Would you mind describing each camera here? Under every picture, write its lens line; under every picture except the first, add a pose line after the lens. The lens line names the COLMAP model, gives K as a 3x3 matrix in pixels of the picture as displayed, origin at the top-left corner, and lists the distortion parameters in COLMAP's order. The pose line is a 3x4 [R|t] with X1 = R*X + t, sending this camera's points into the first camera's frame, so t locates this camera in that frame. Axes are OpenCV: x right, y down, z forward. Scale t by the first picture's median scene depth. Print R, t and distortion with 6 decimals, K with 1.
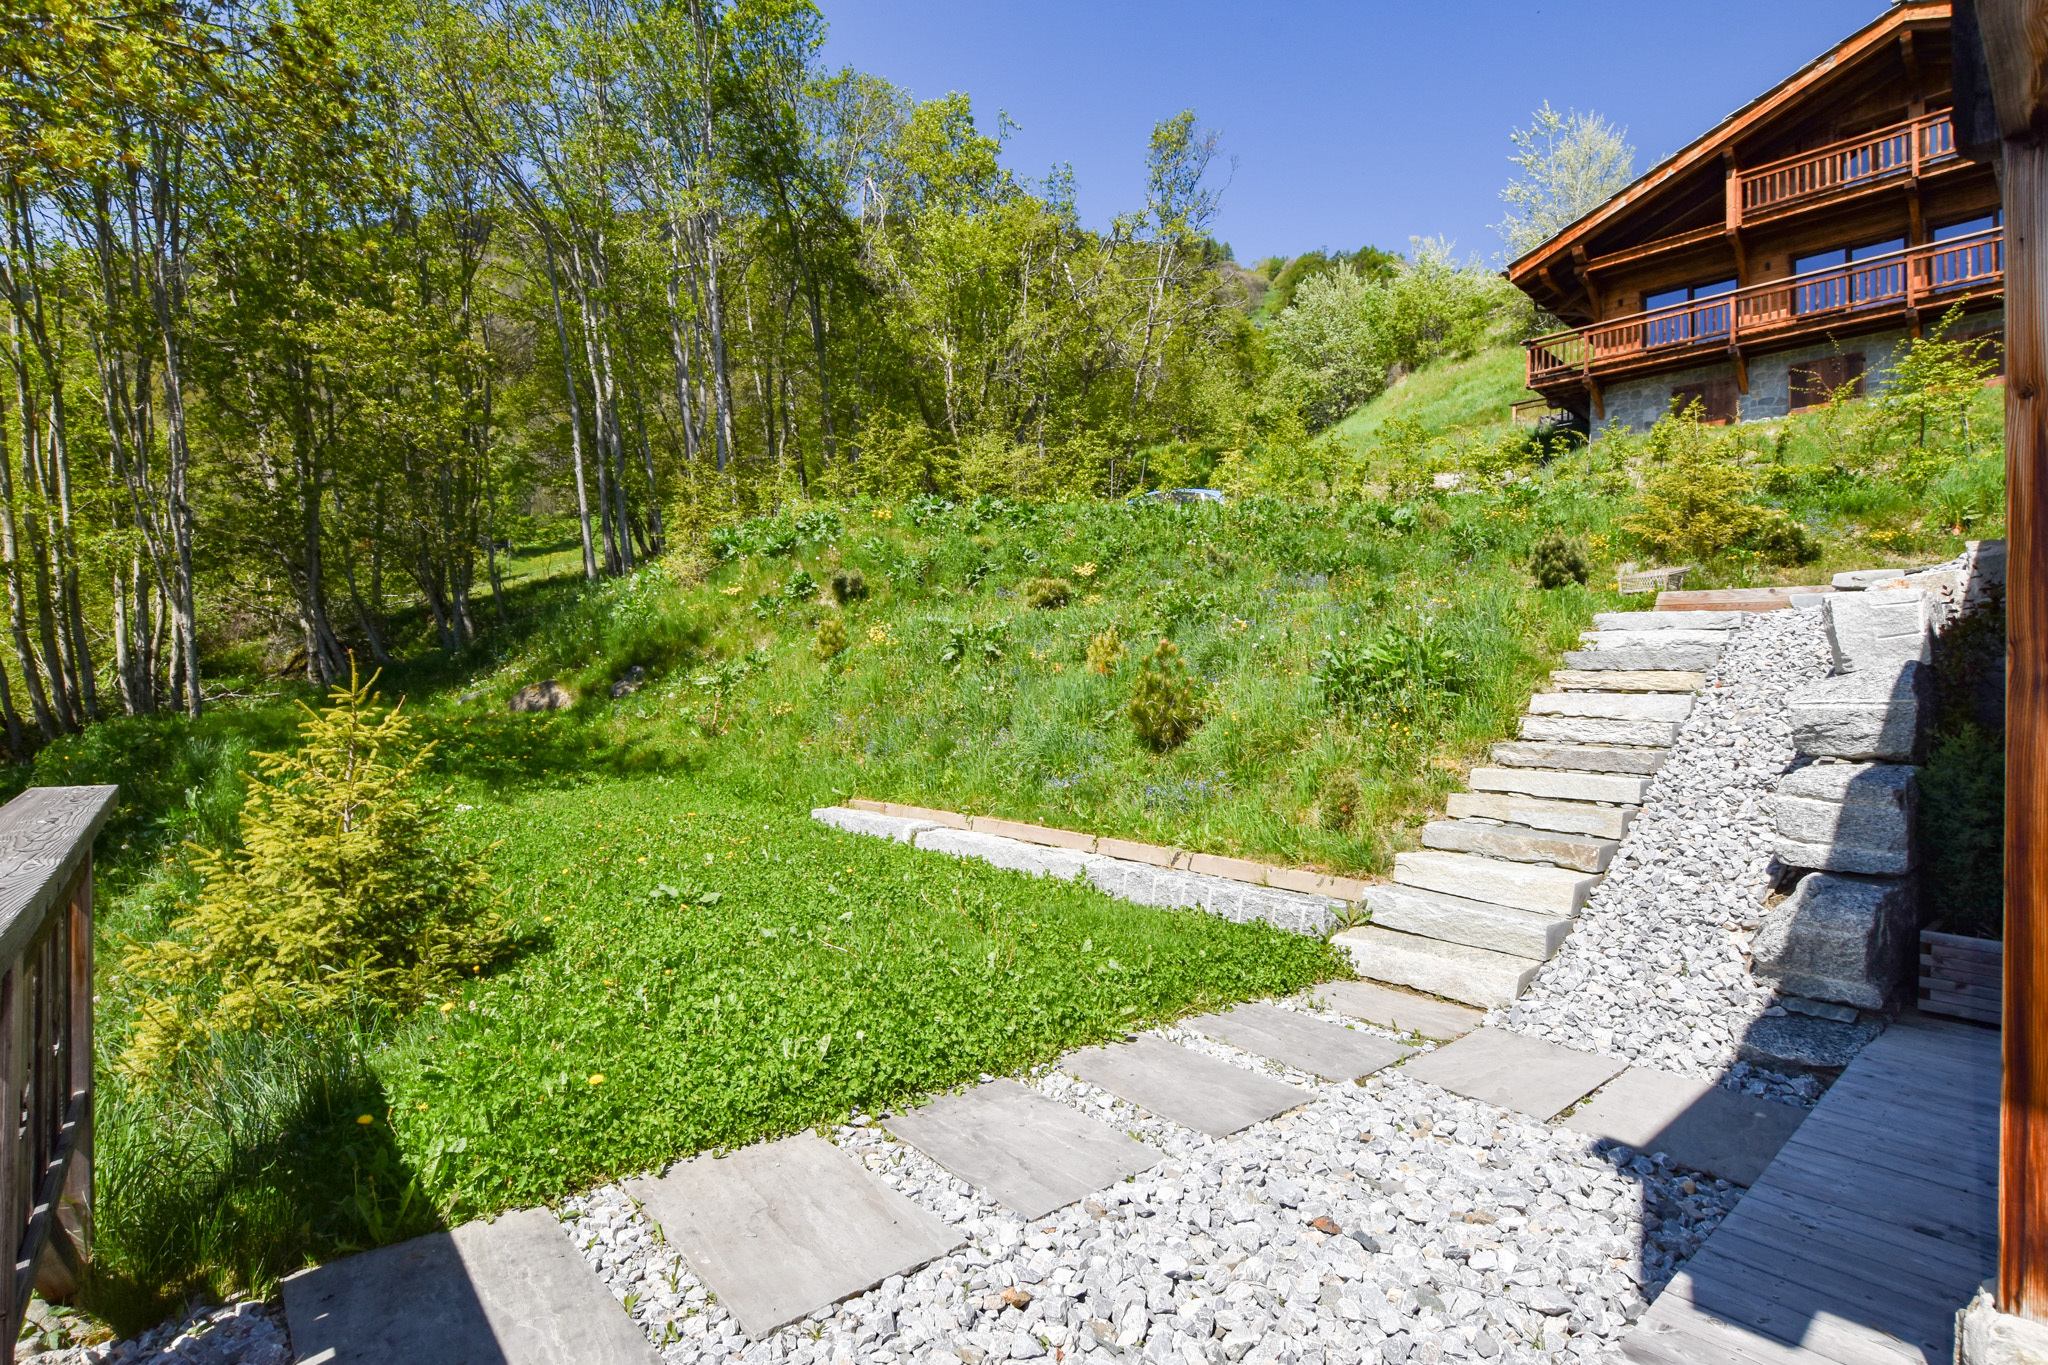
lens RADIAL K [[959.0, 0, 1022.9], [0, 959.0, 684.7], [0, 0, 1]] dist [-0.027652, 0.002323]
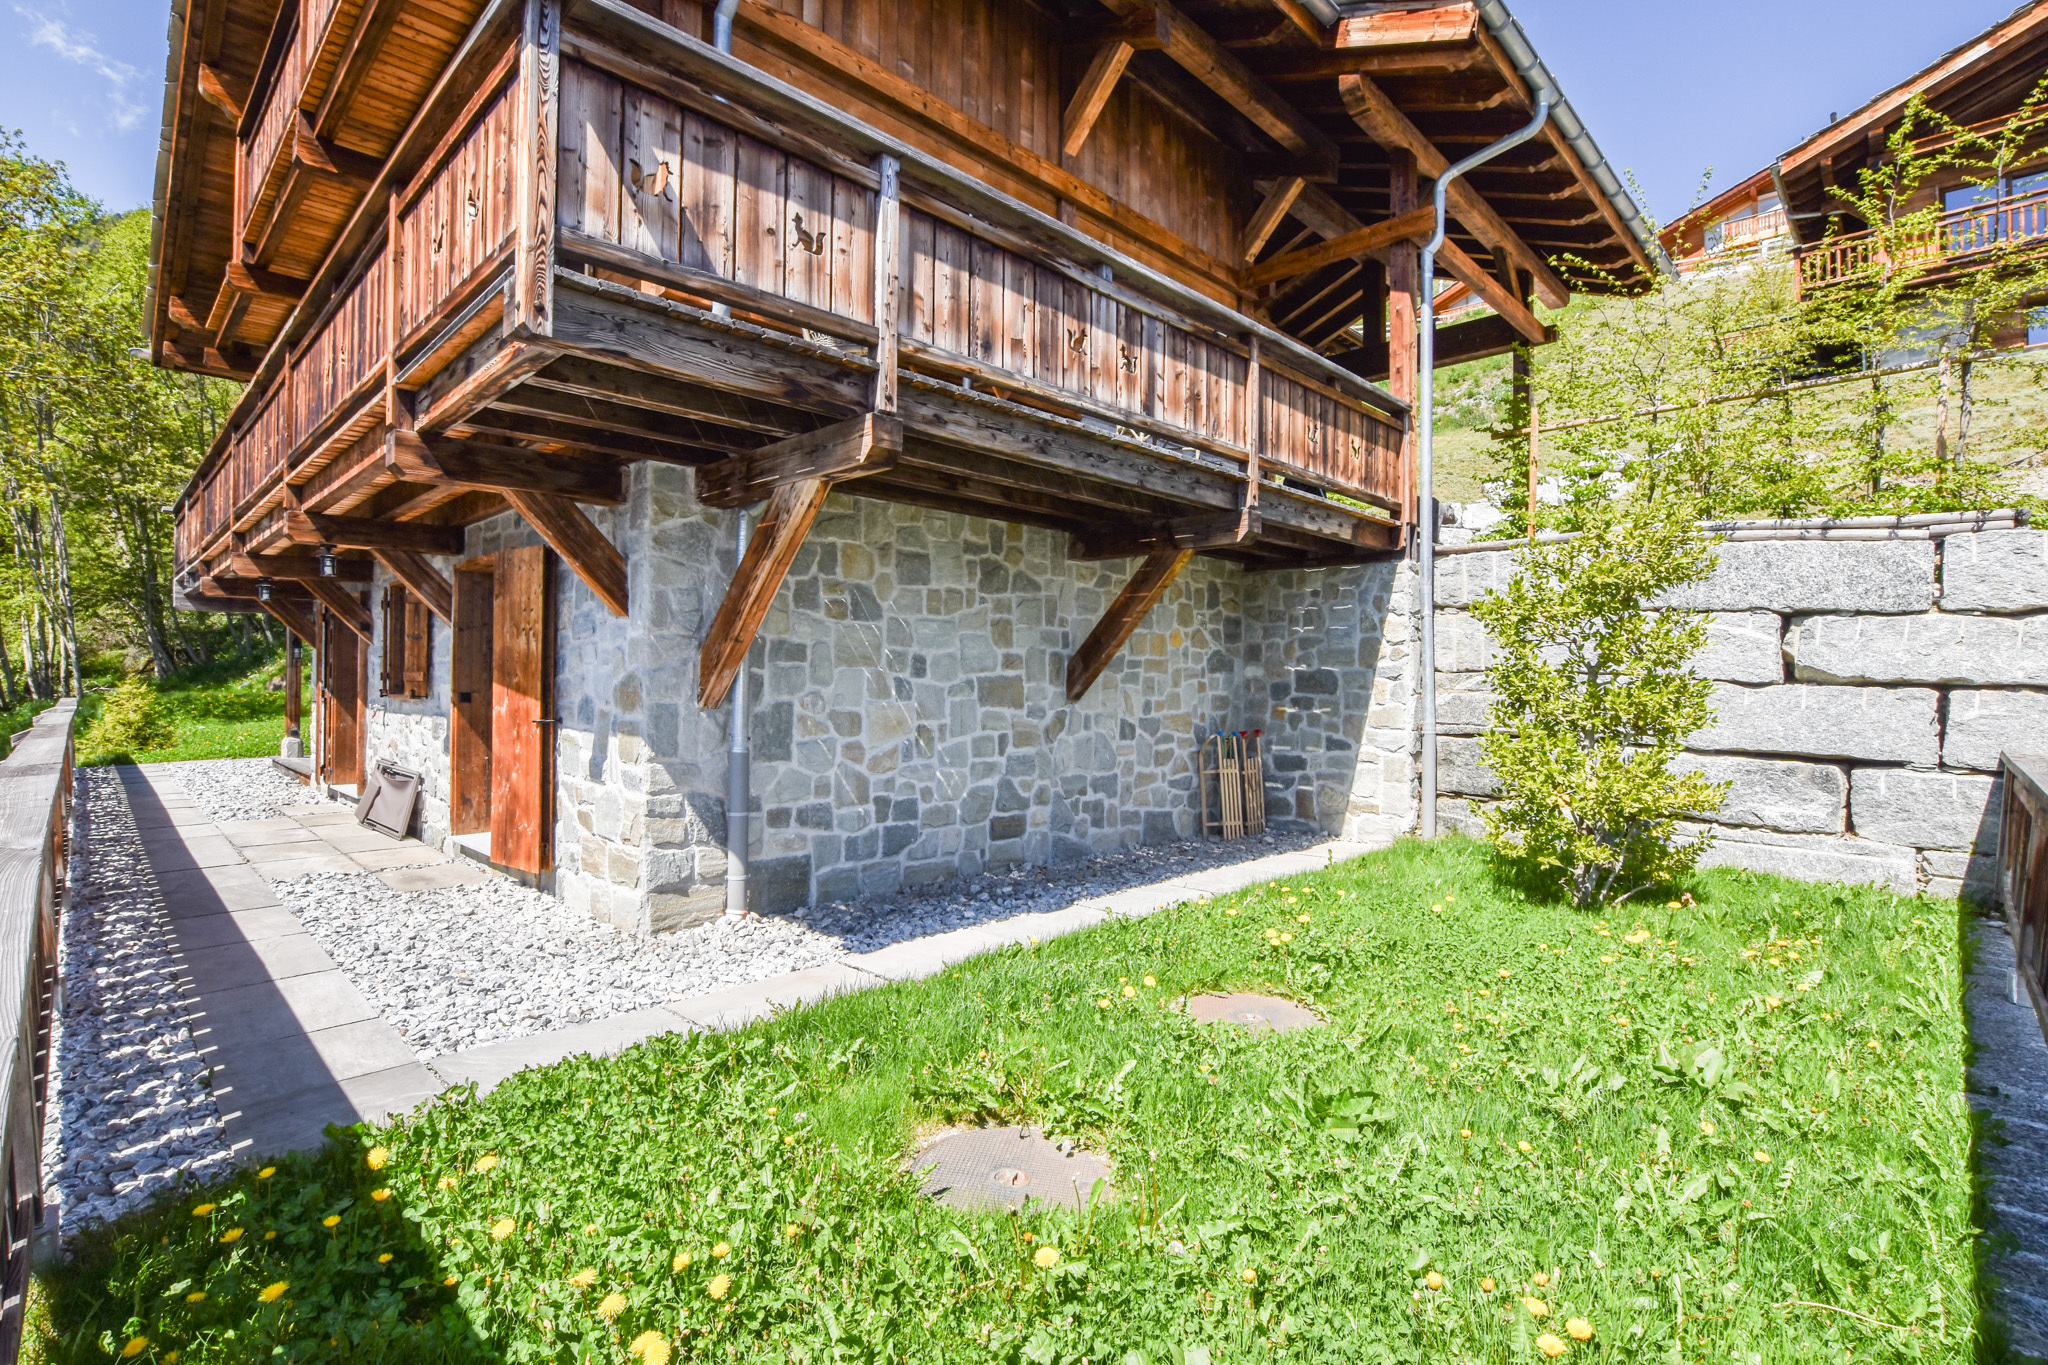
lens RADIAL K [[959.0, 0, 1023.3], [0, 959.0, 681.5], [0, 0, 1]] dist [-0.027652, 0.002323]
pose [[0.996640, -0.029795, 0.076297, 0.656945], [0.028081, 0.999331, 0.023442, 0.008170], [-0.076944, -0.021220, 0.996810, -0.772075]]
